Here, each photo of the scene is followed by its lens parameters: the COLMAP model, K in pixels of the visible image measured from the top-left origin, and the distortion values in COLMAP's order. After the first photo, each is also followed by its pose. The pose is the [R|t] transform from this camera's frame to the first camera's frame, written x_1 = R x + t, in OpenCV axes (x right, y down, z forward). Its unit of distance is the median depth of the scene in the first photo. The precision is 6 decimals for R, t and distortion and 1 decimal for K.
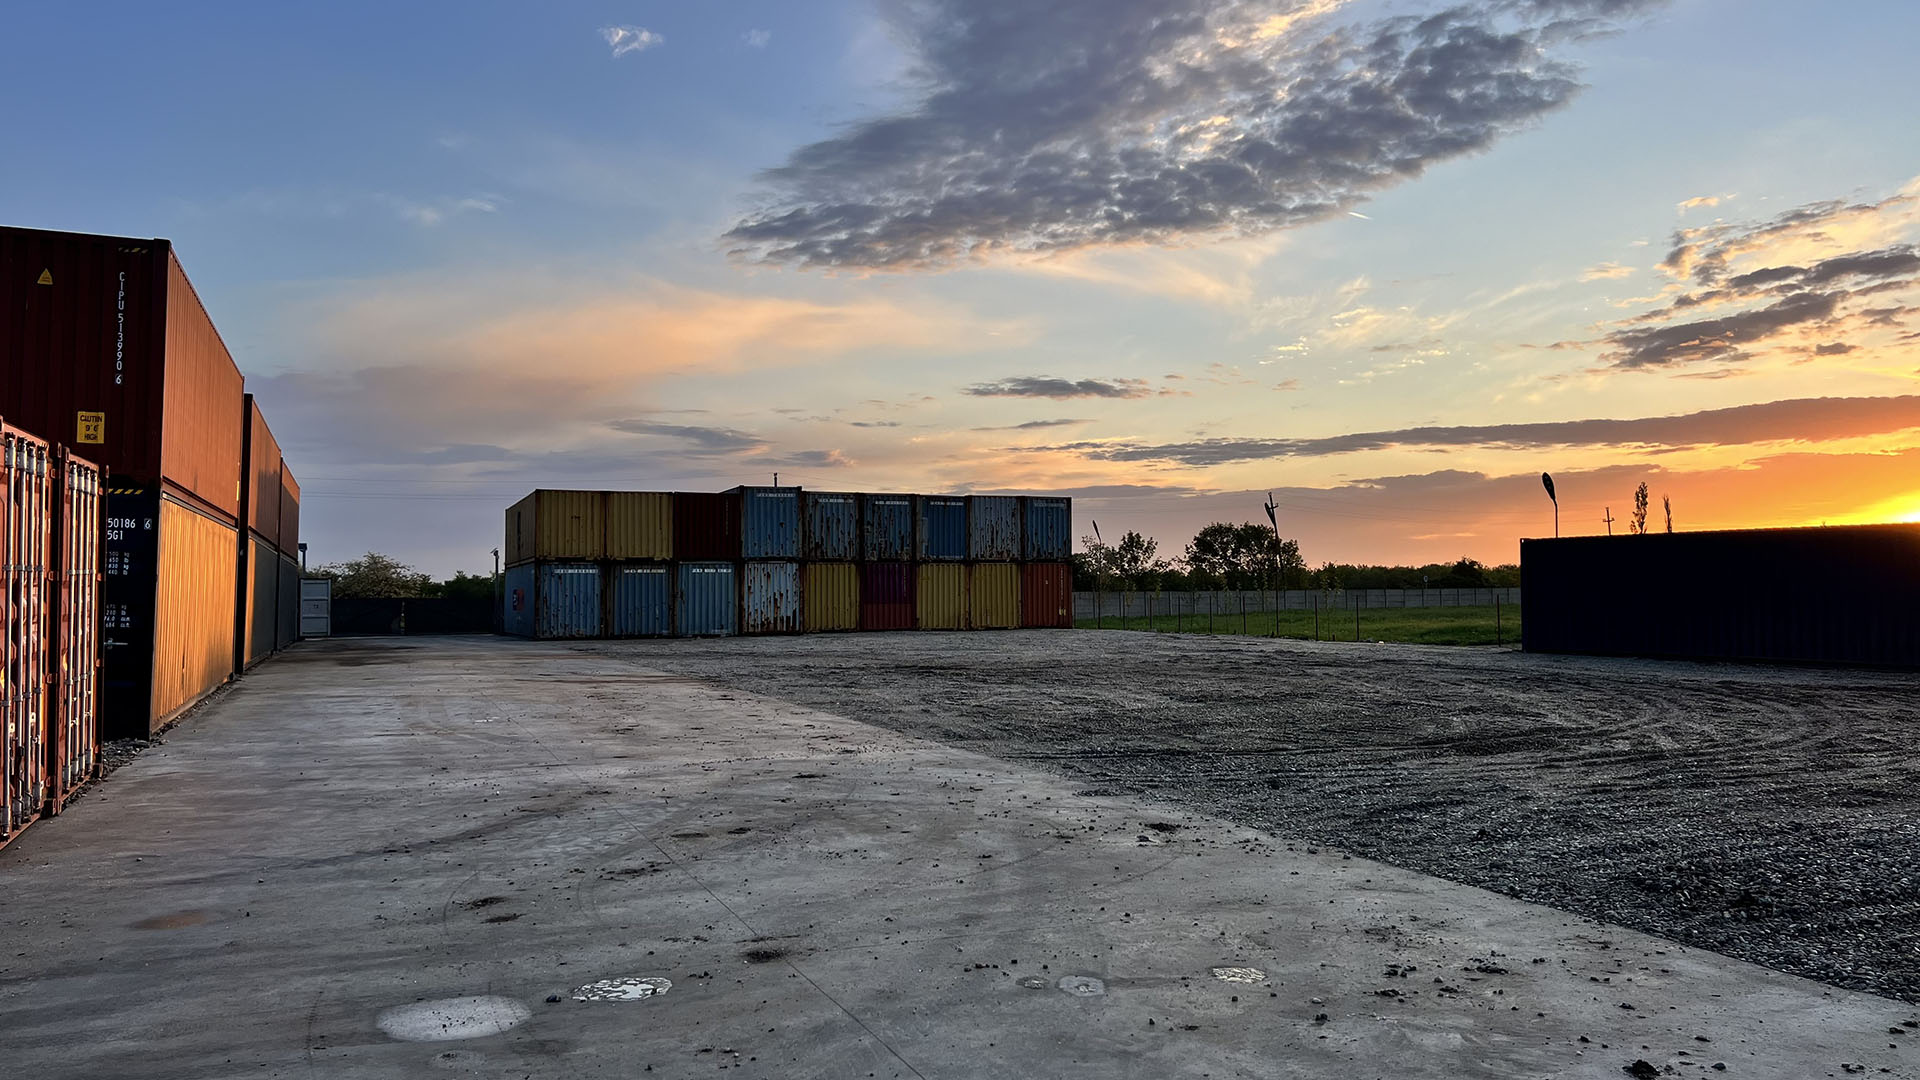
lens RADIAL K [[1446.3, 0, 960.0], [0, 1446.3, 540.0], [0, 0, 1]] dist [0.088643, -0.120715]
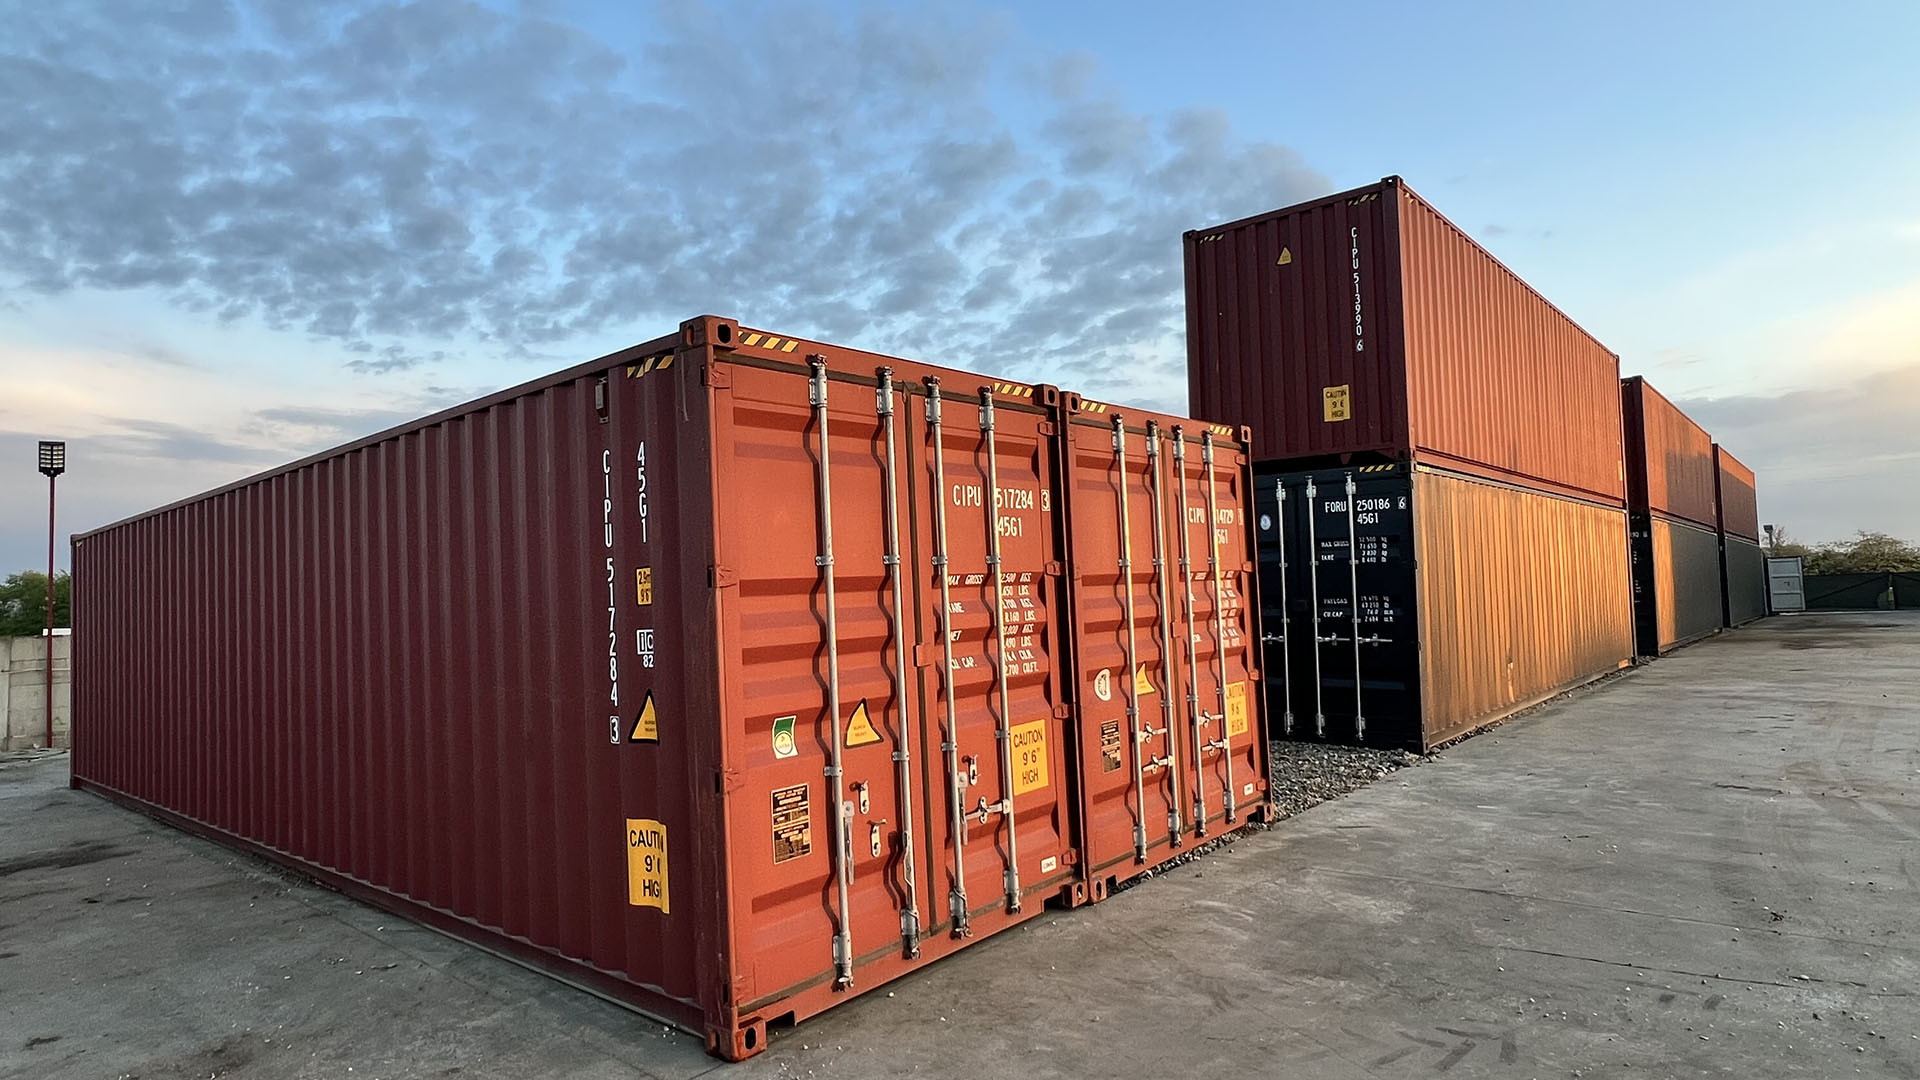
lens RADIAL K [[1029.1, 0, 960.3], [0, 1029.1, 529.3], [0, 0, 1]] dist [-0.002105, -0.001072]
pose [[0.439751, -0.071383, -0.895279, -0.123985], [0.062857, 0.996838, -0.048606, 0.017941], [0.895918, -0.034900, 0.442847, 0.495762]]
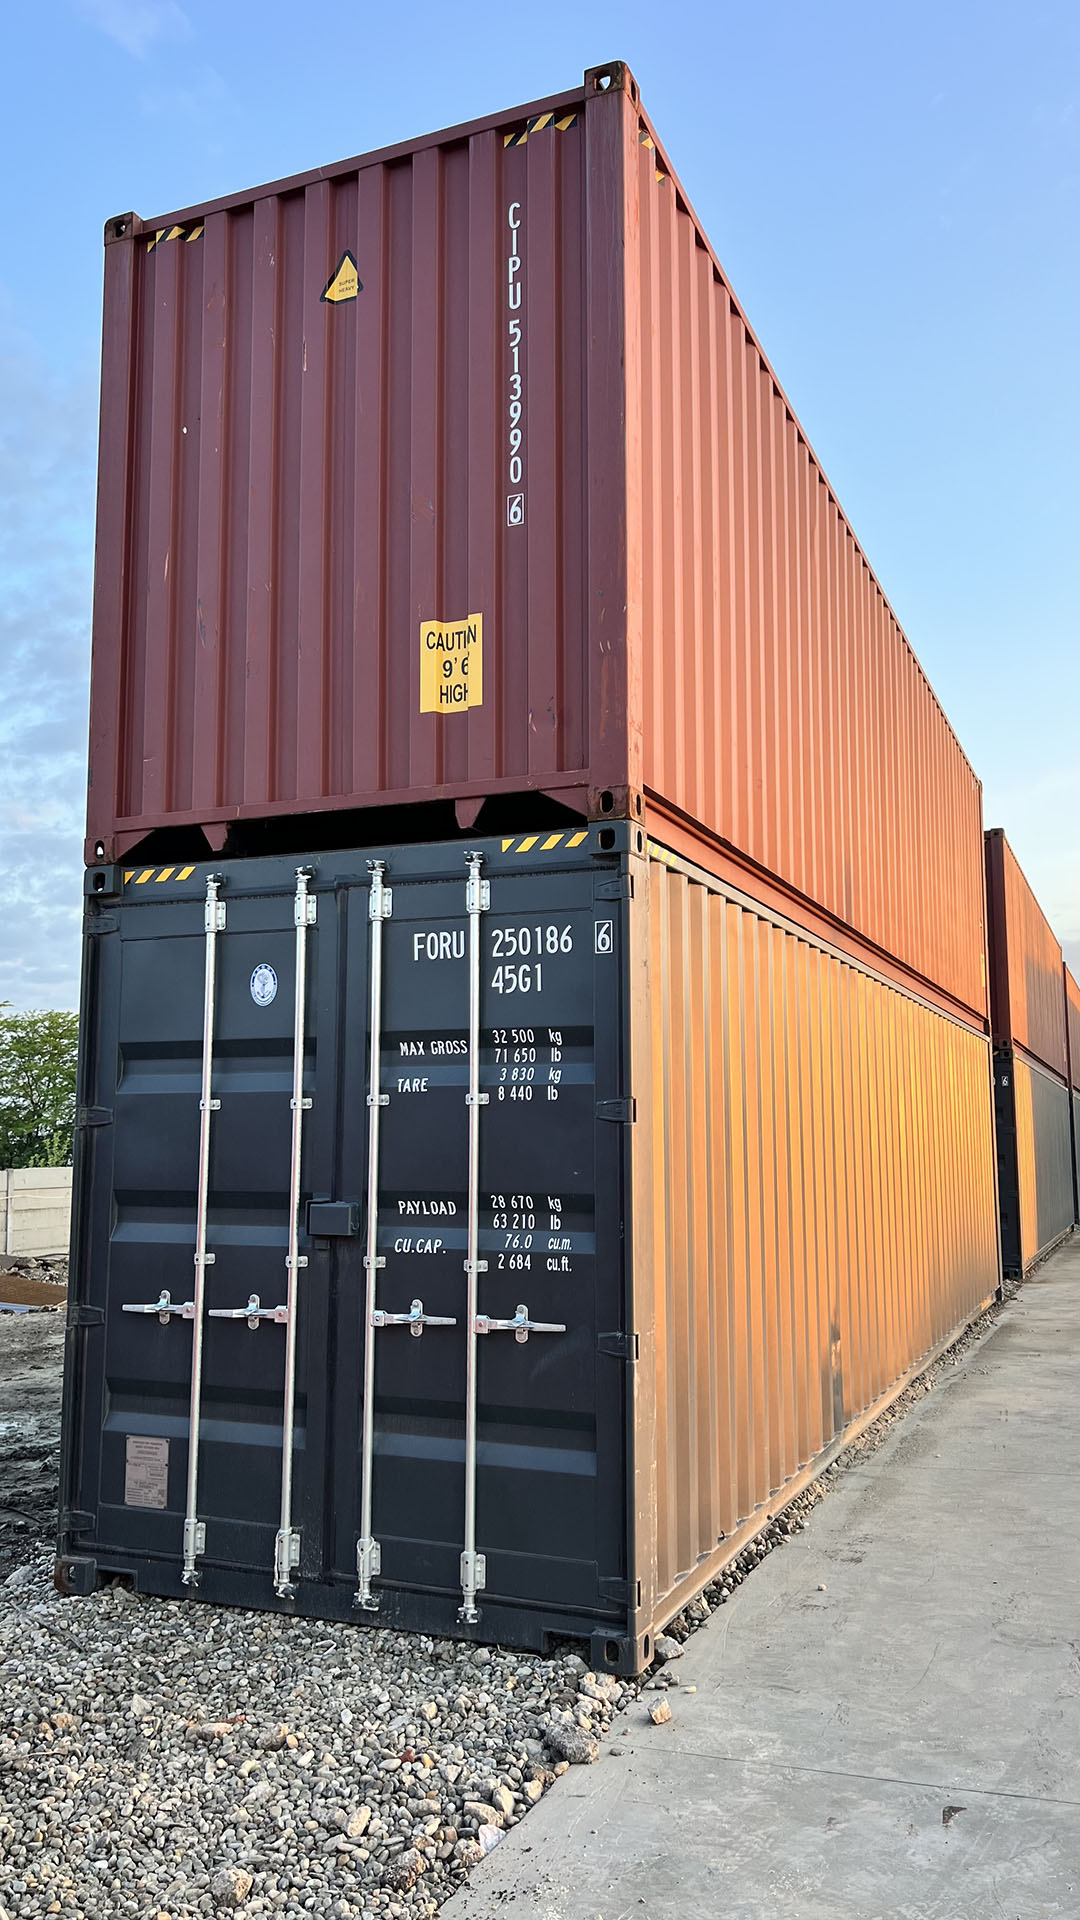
lens RADIAL K [[1446.3, 0, 540.0], [0, 1446.3, 960.0], [0, 0, 1]] dist [0.088643, -0.120715]
pose [[0.703723, -0.099824, -0.703427, -0.345411], [0.037707, 0.993932, -0.103327, 0.025406], [0.709473, 0.046190, 0.703217, 0.773129]]
